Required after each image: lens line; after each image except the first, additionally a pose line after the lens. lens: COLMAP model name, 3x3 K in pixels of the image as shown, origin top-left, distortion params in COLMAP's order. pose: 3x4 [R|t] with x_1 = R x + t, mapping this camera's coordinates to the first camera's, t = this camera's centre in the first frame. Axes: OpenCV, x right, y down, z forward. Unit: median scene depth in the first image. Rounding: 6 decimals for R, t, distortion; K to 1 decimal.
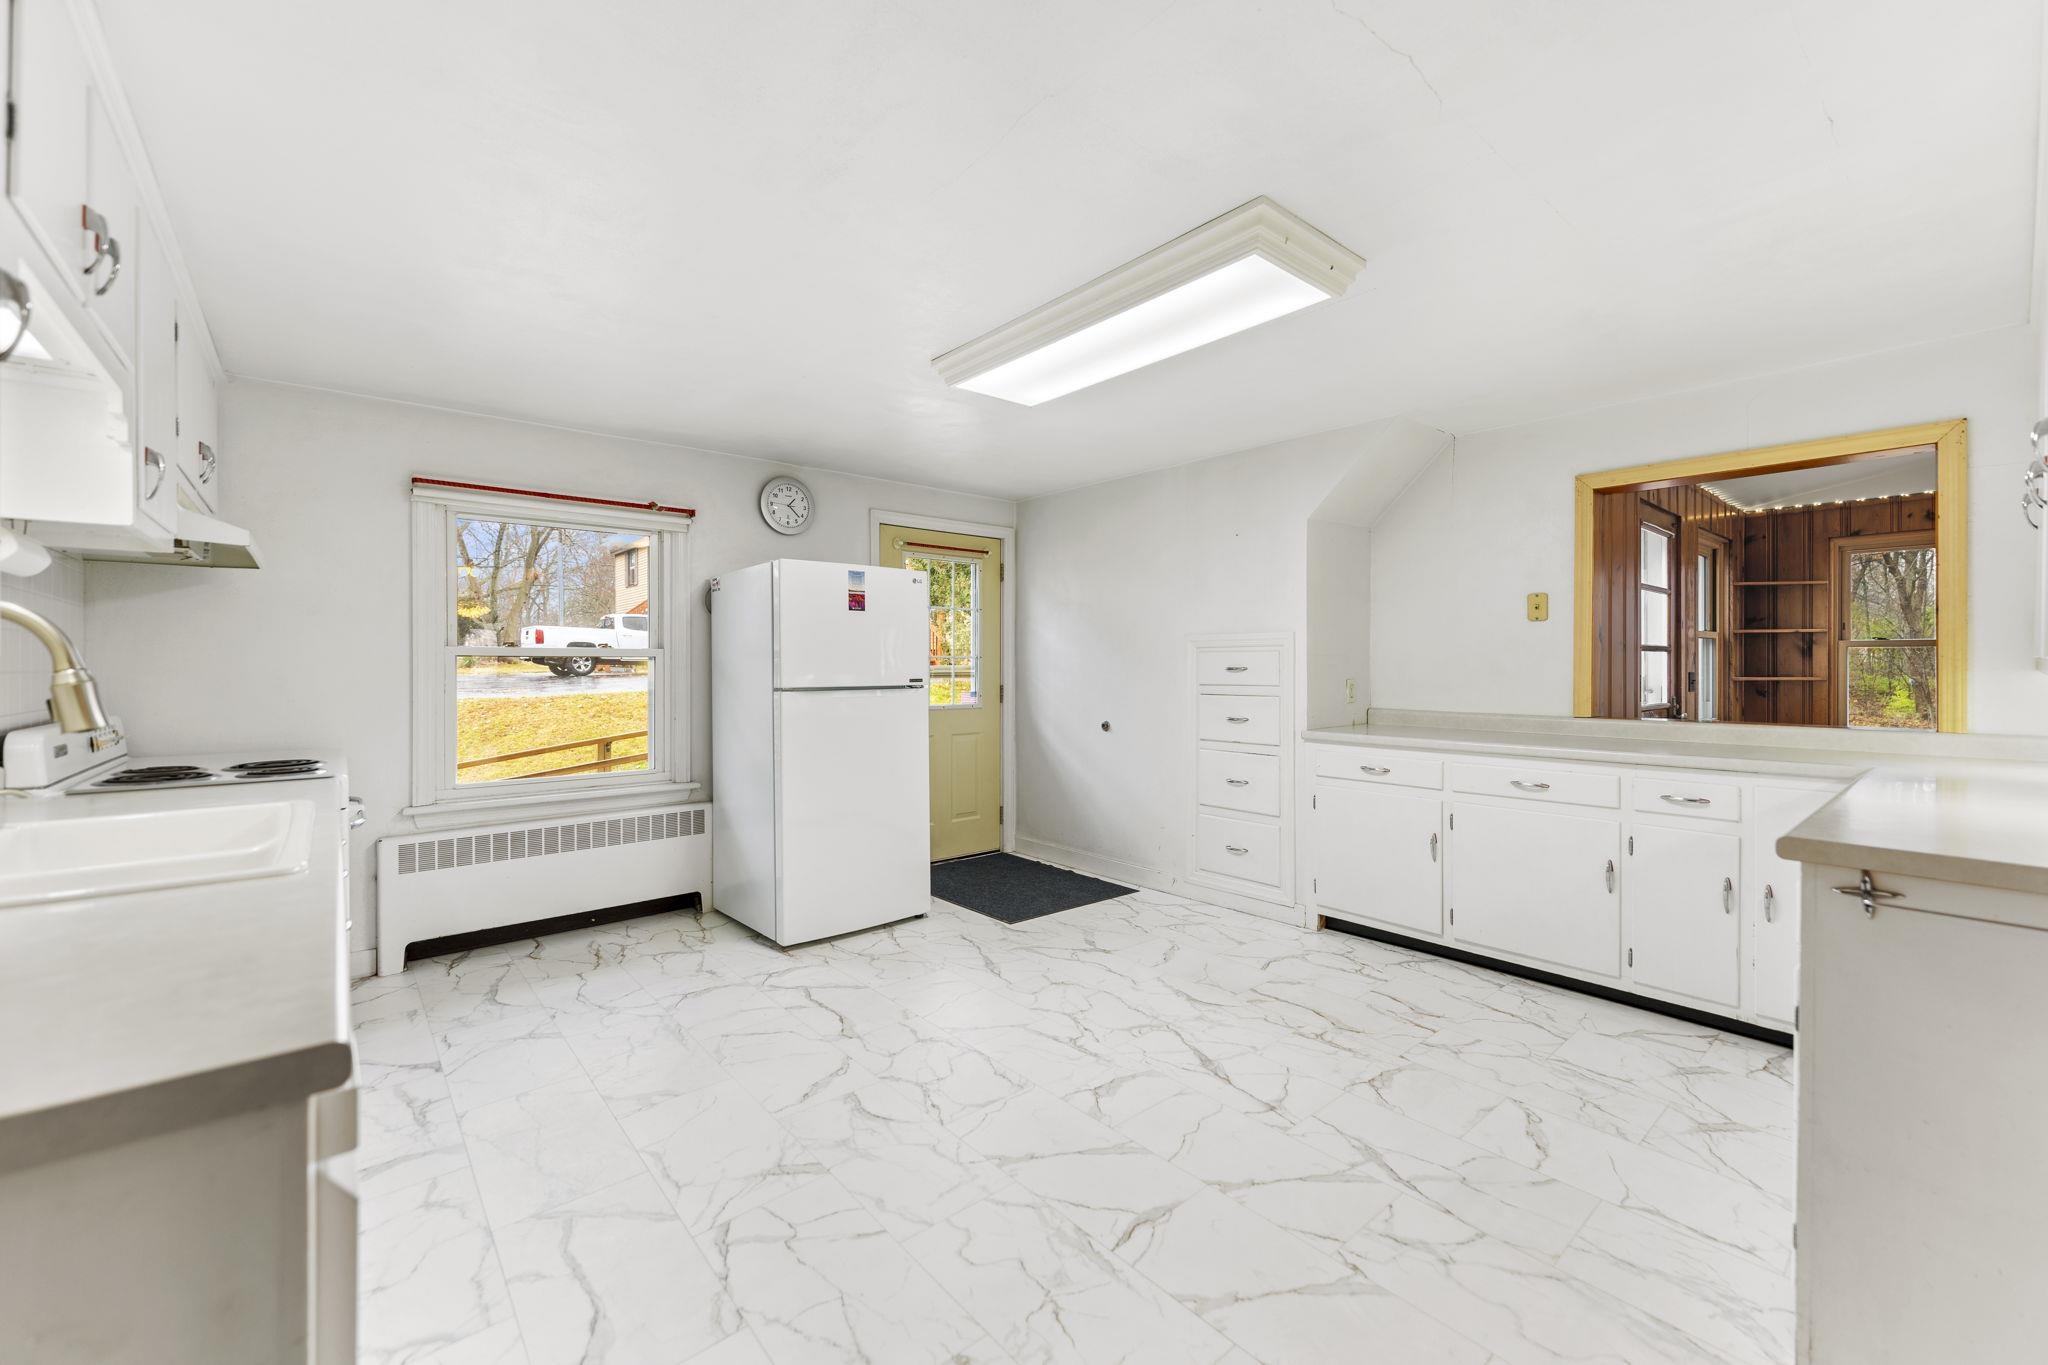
lens RADIAL K [[826.1, 0, 1022.2], [0, 826.1, 671.4], [0, 0, 1]] dist [0.002333, -0.000533]
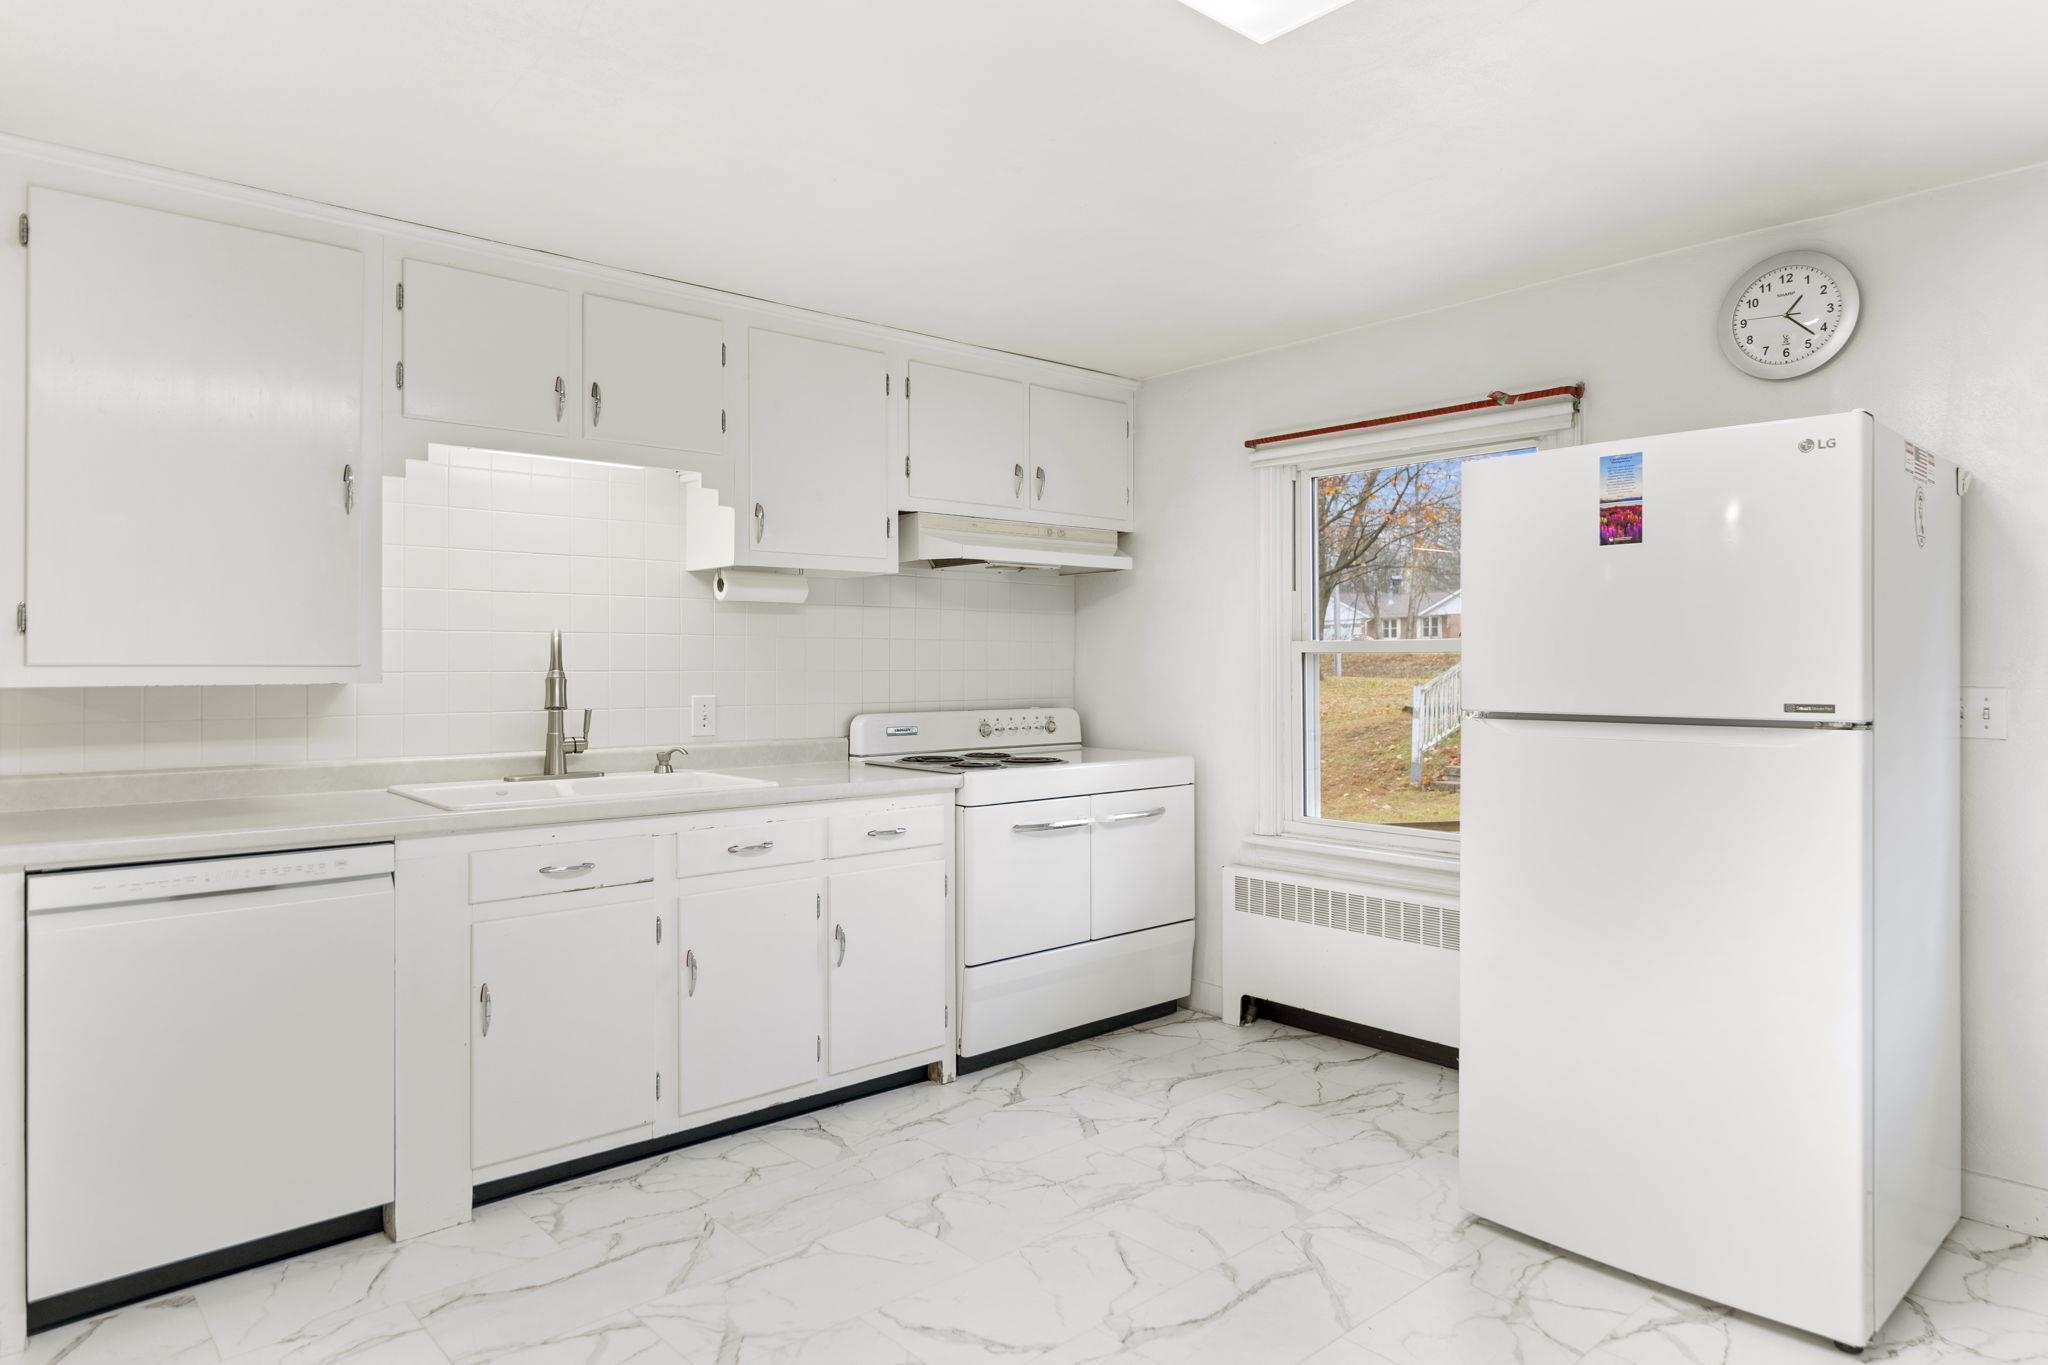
lens RADIAL K [[1217.8, 0, 1021.5], [0, 1217.8, 664.1], [0, 0, 1]] dist [-0.001670, -0.001471]
pose [[0.025642, 0.002062, -0.999669, 0.510852], [-0.005093, 0.999985, 0.001932, -0.010368], [0.999658, 0.005042, 0.025652, 0.765490]]
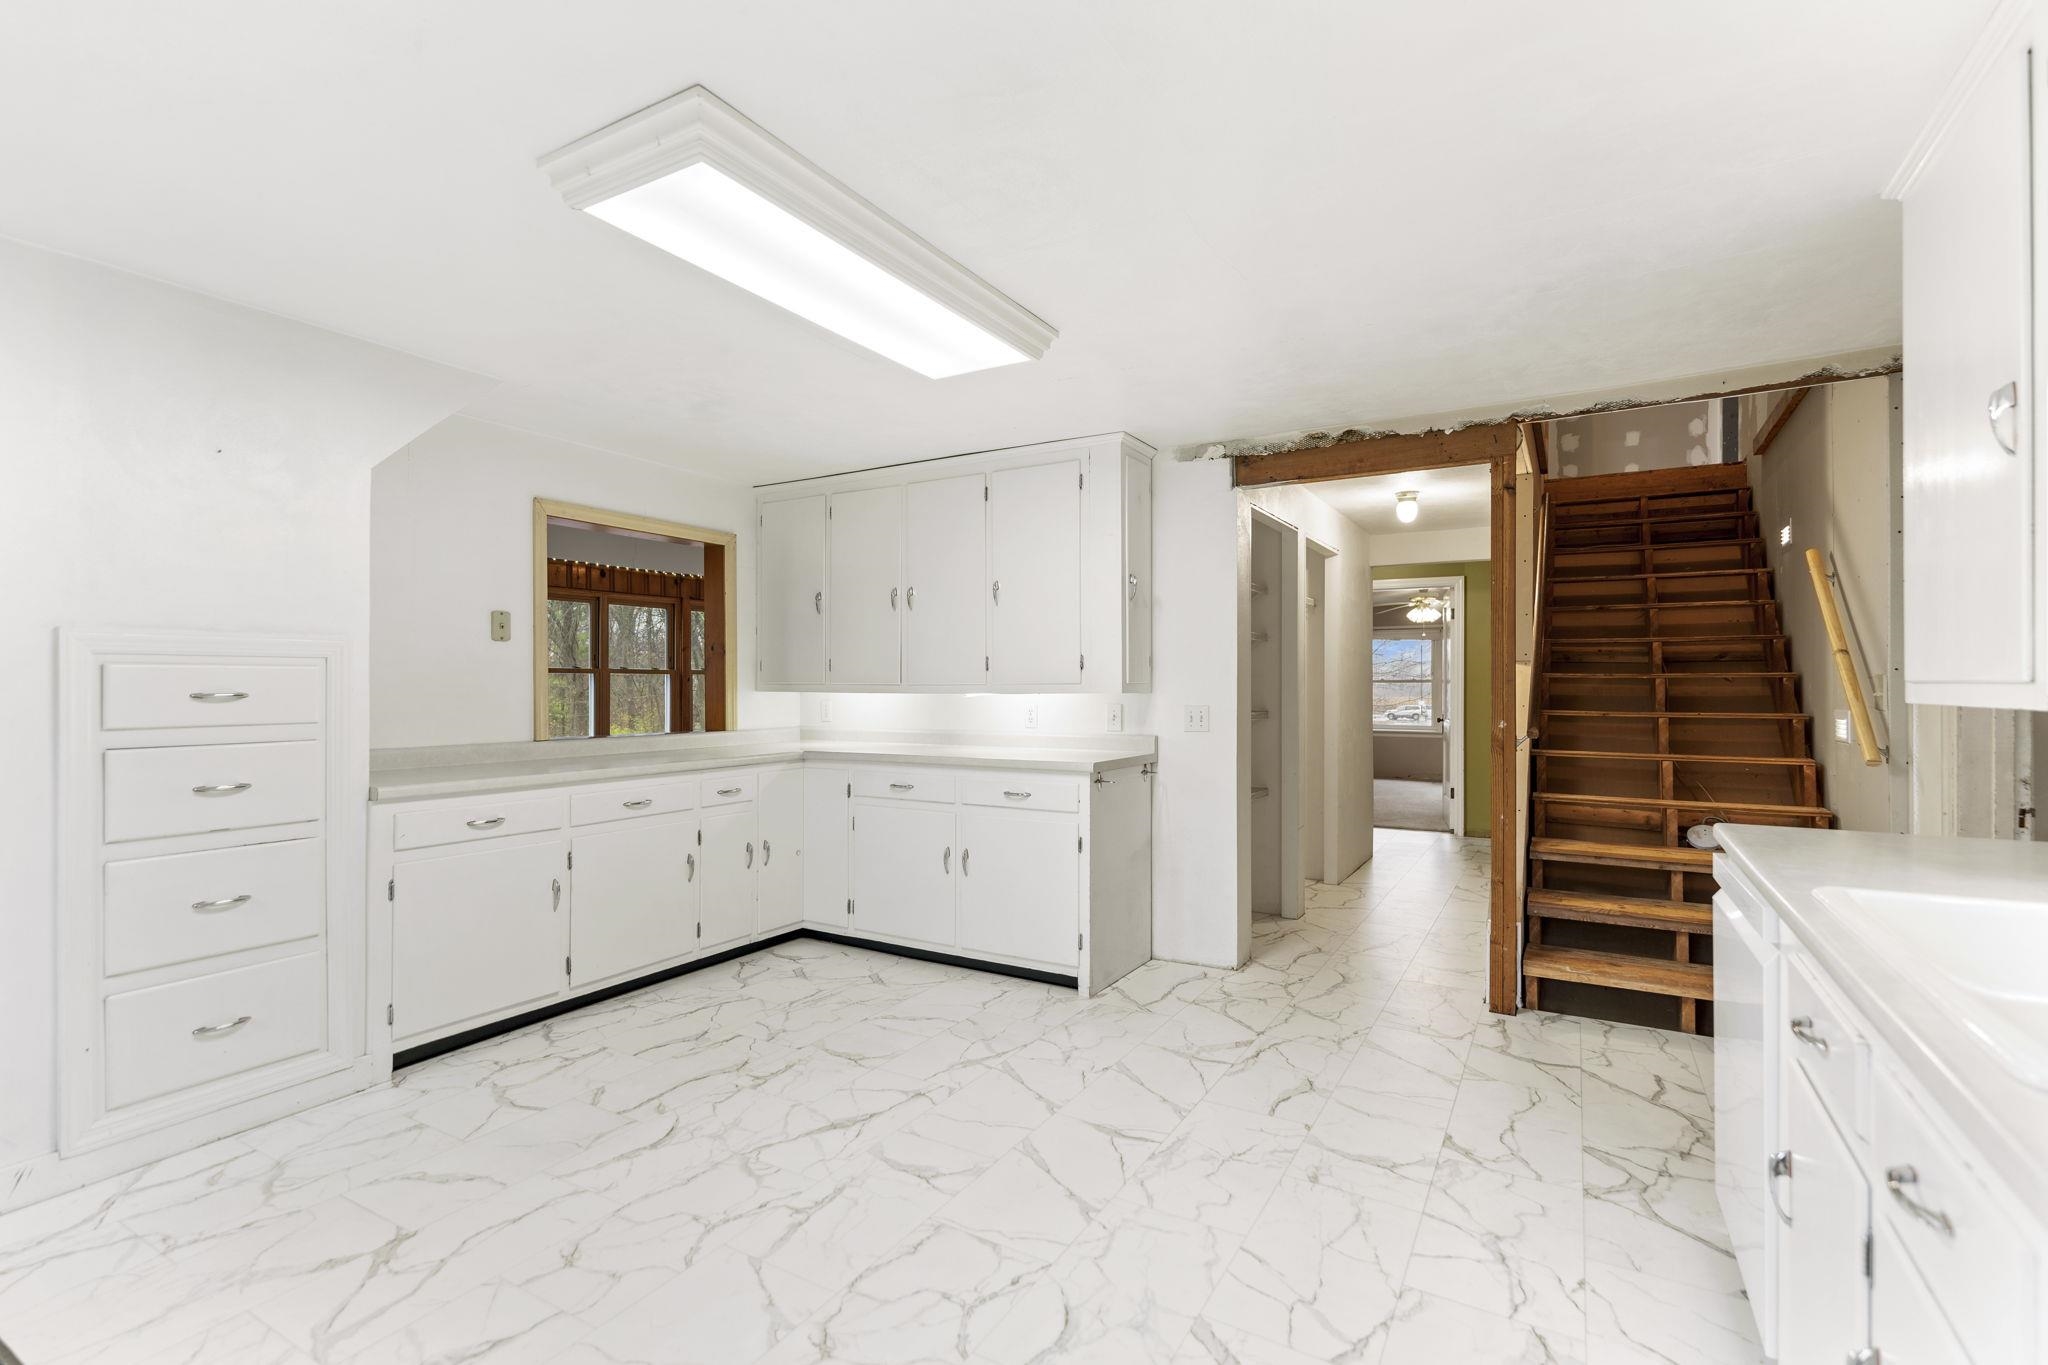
lens RADIAL K [[938.5, 0, 1024.5], [0, 938.5, 687.4], [0, 0, 1]] dist [-0.004348, -0.000354]
pose [[-0.332658, -0.000054, 0.943047, -0.648561], [0.009348, 0.999951, 0.003355, -0.007861], [-0.943001, 0.009932, -0.332641, 0.910110]]
